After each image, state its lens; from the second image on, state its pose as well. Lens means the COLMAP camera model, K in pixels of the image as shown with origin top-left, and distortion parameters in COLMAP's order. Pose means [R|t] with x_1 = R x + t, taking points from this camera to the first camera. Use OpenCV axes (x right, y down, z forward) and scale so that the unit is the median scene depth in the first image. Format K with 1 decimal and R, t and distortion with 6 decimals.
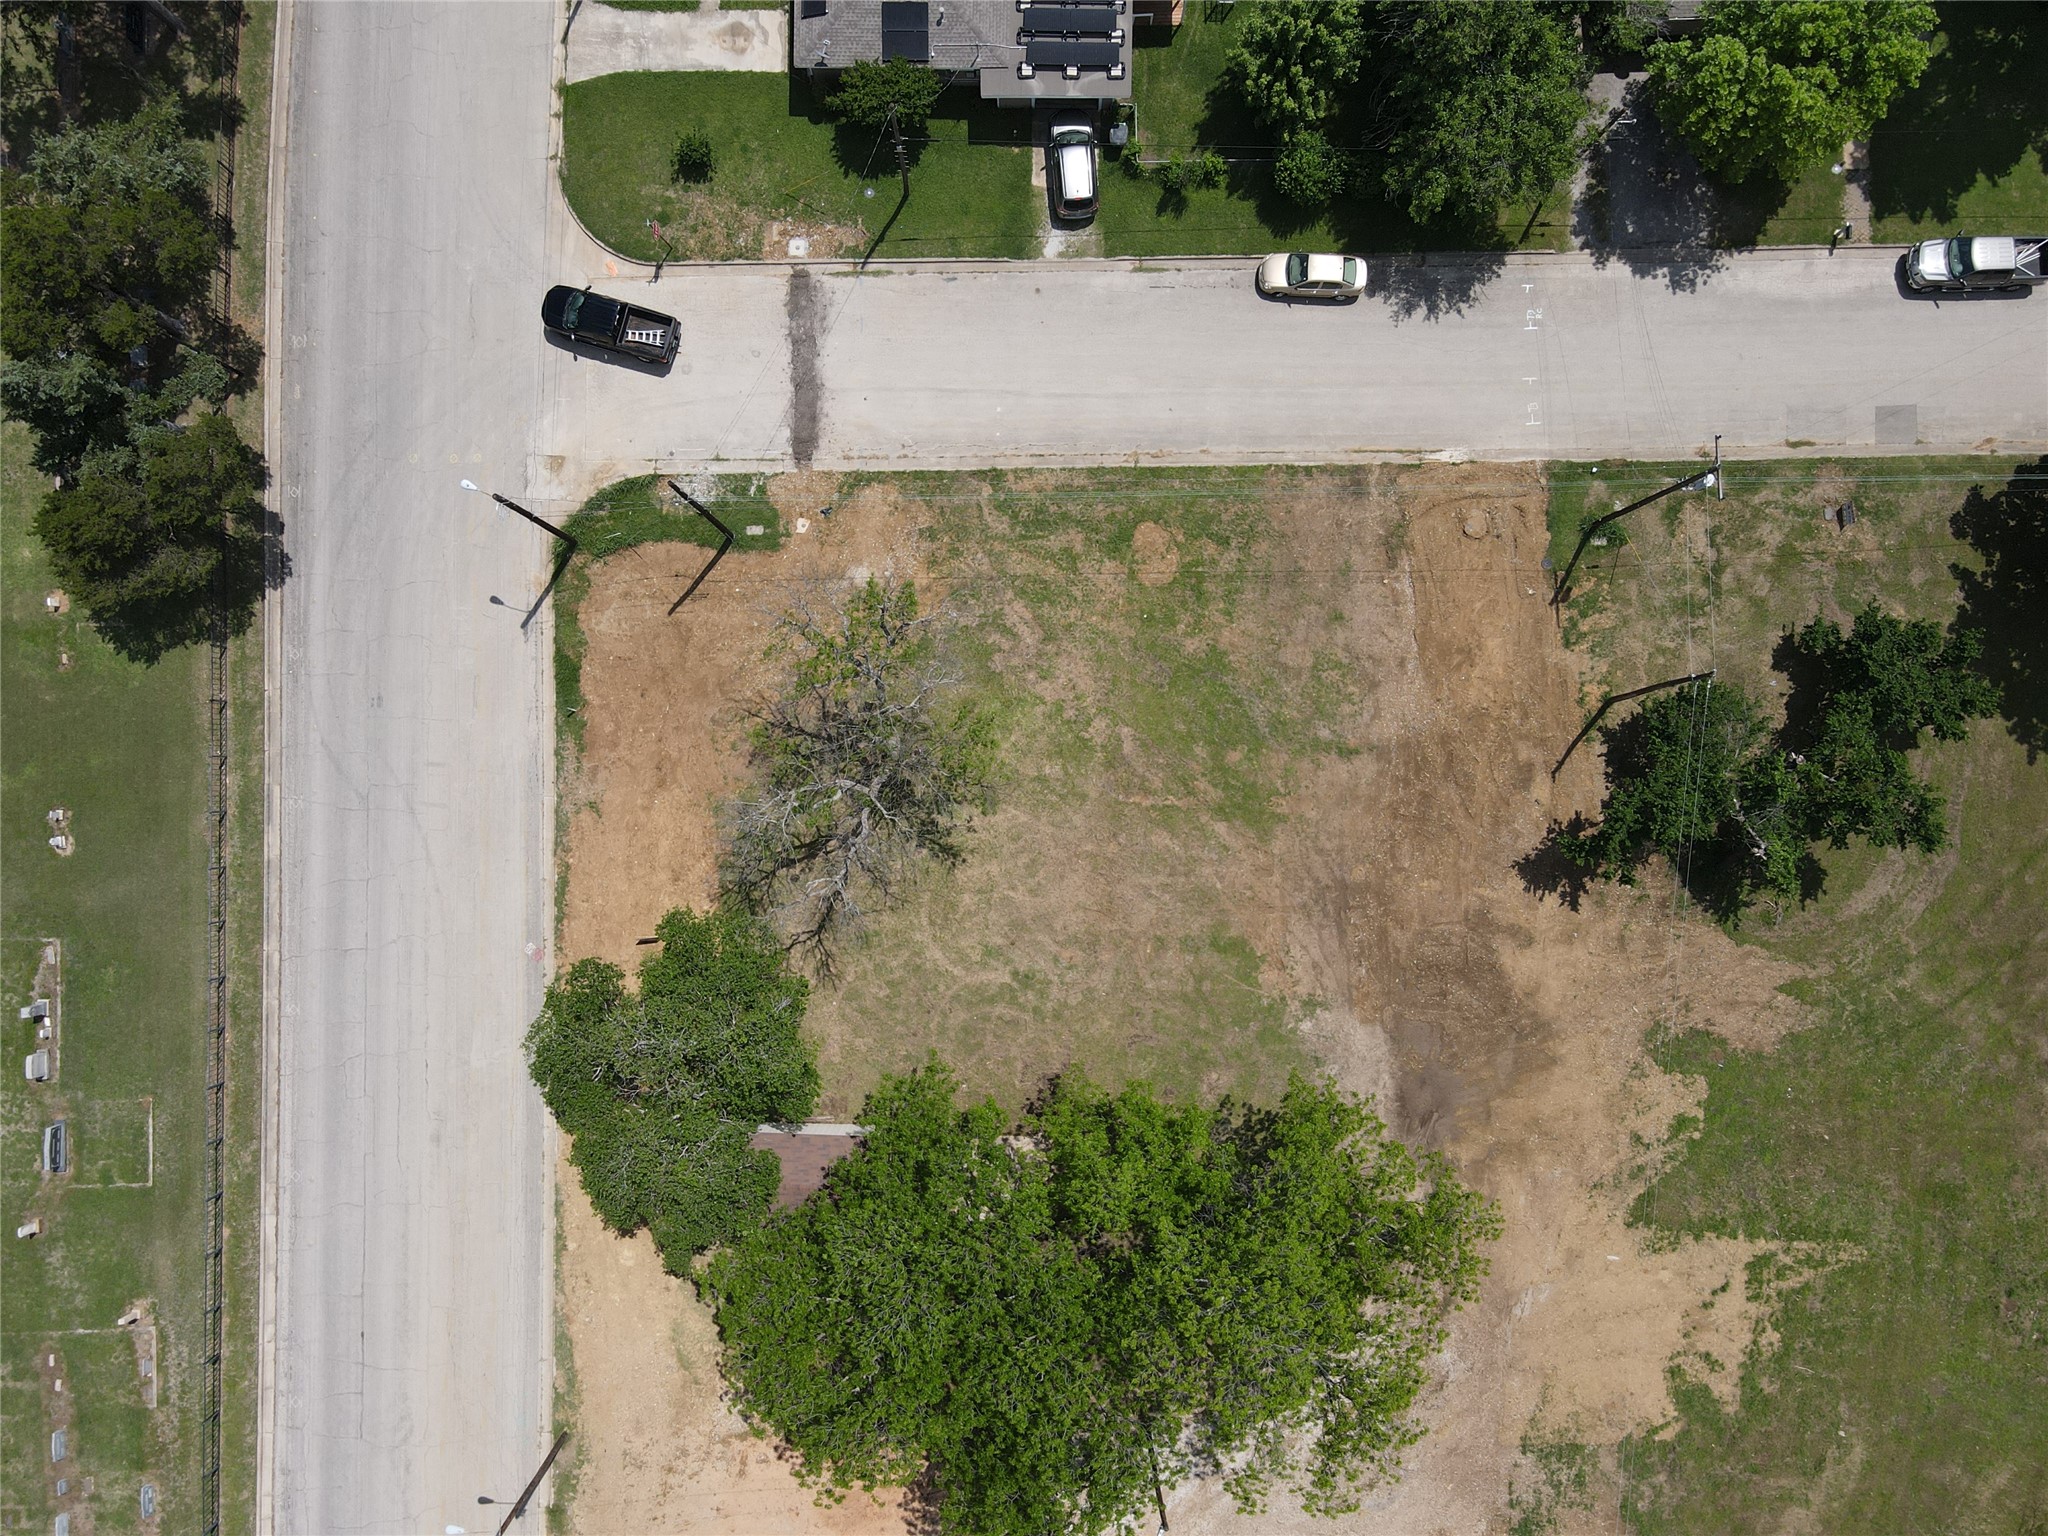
lens RADIAL K [[1498.1, 0, 1001.2], [0, 1498.1, 793.1], [0, 0, 1]] dist [-0.008902, 0.043029]
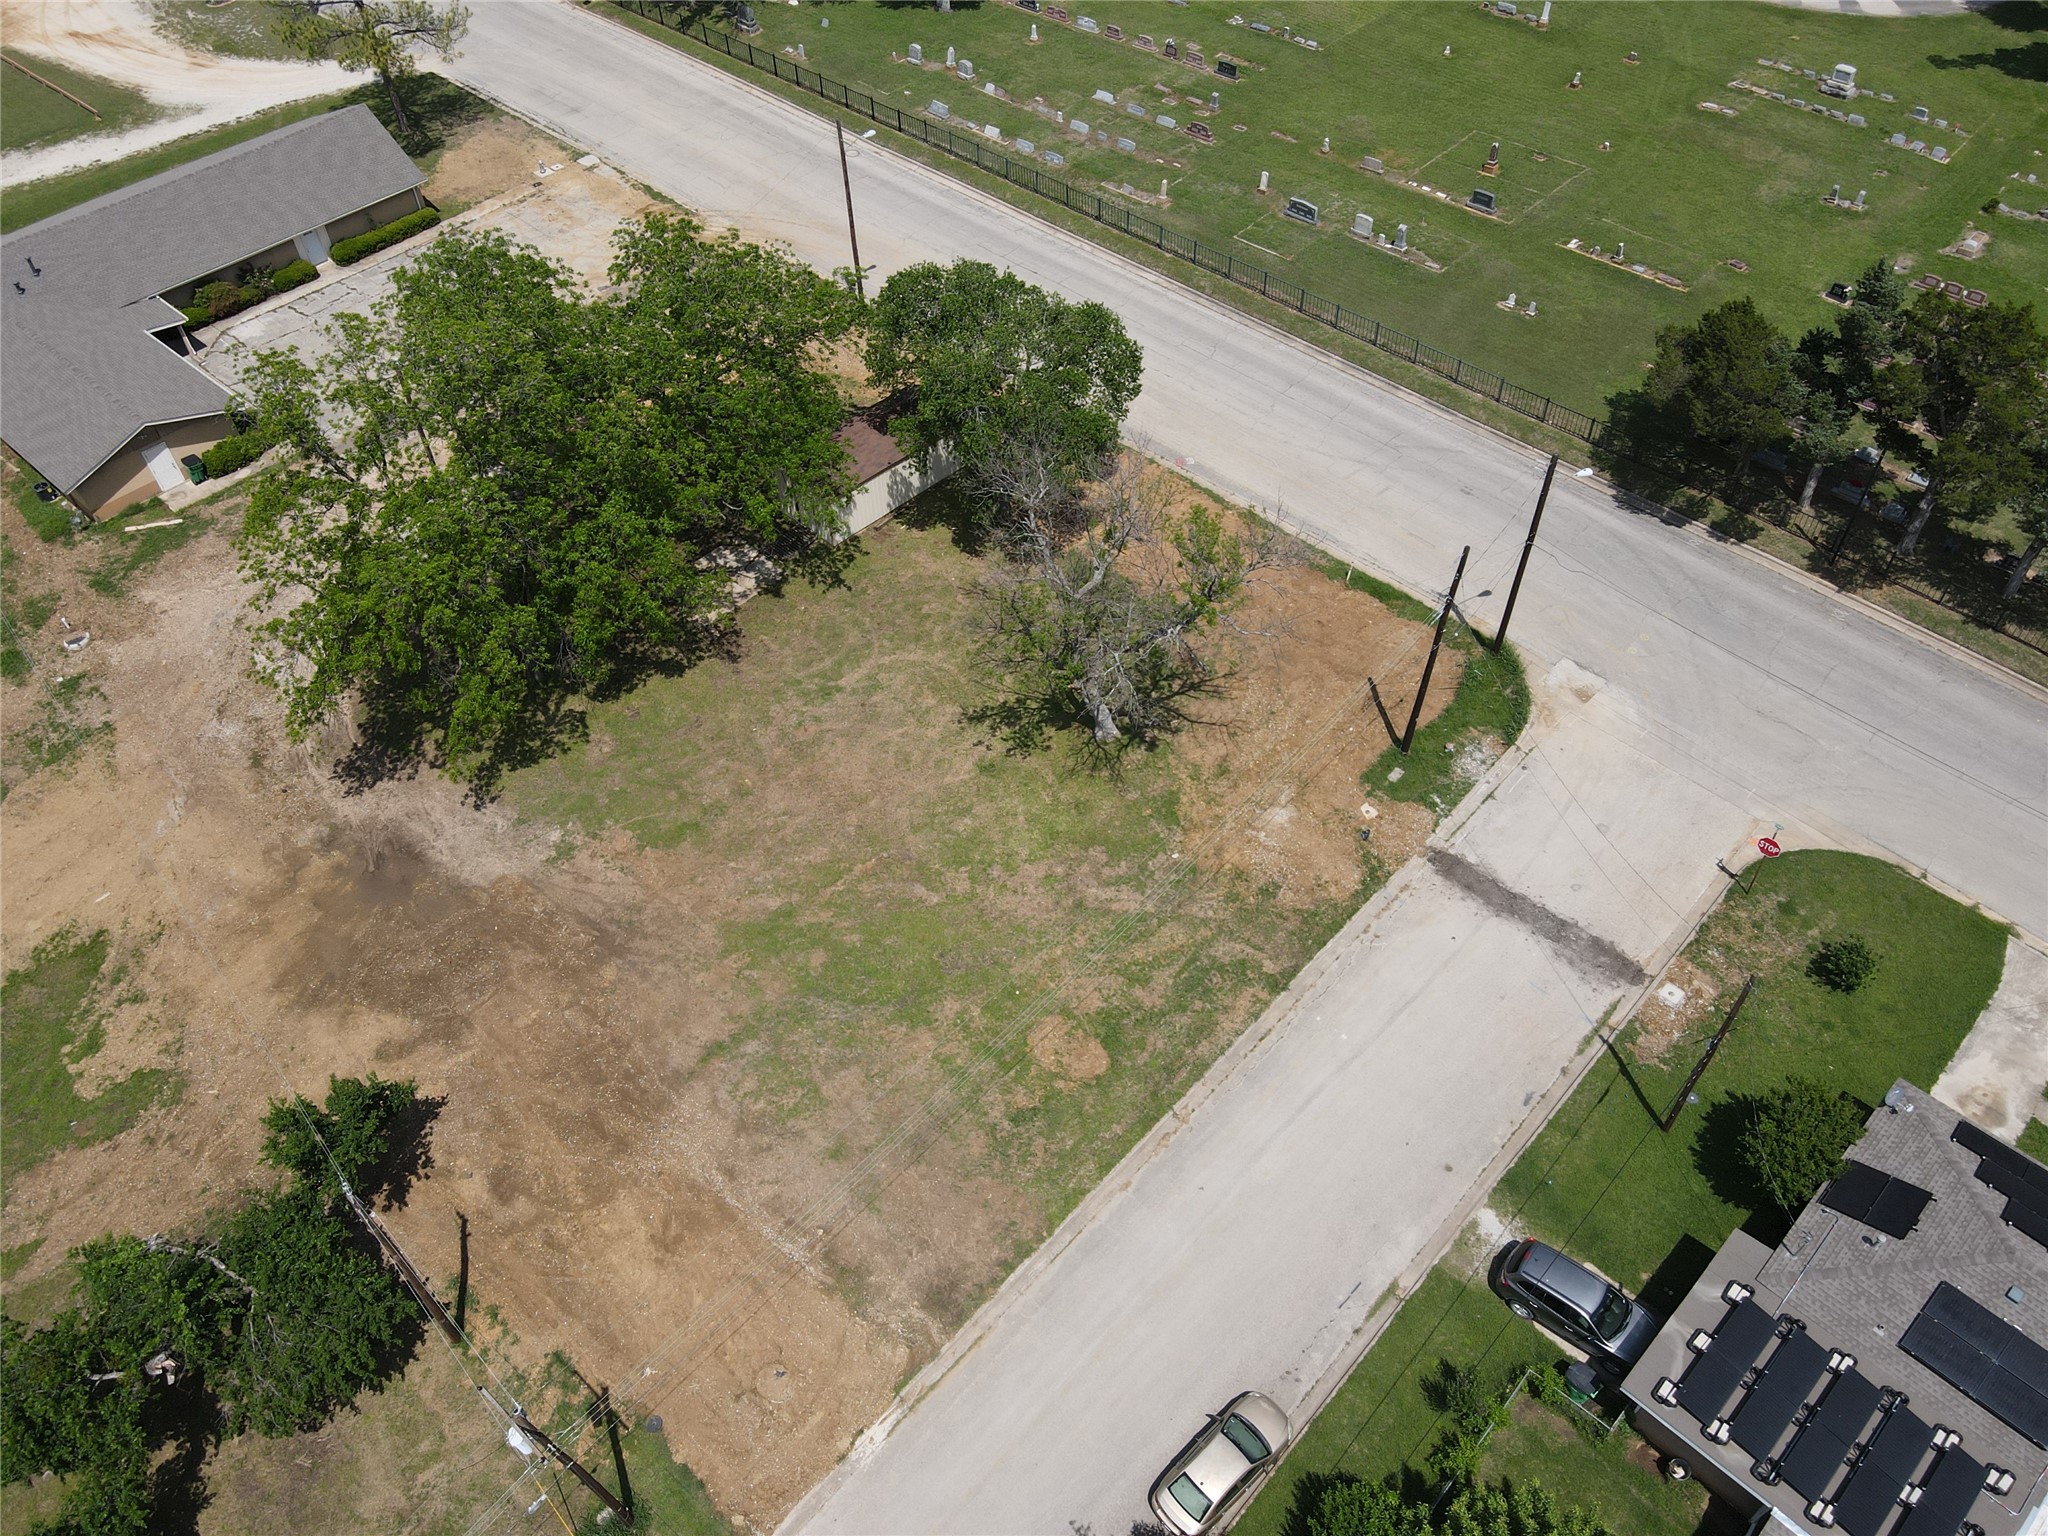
lens RADIAL K [[1498.1, 0, 1001.2], [0, 1498.1, 793.1], [0, 0, 1]] dist [-0.008902, 0.043029]
pose [[-0.696525, 0.565041, -0.442247, 0.392722], [-0.715893, -0.505600, 0.481524, -0.439900], [0.048480, 0.651995, 0.756672, 0.331049]]
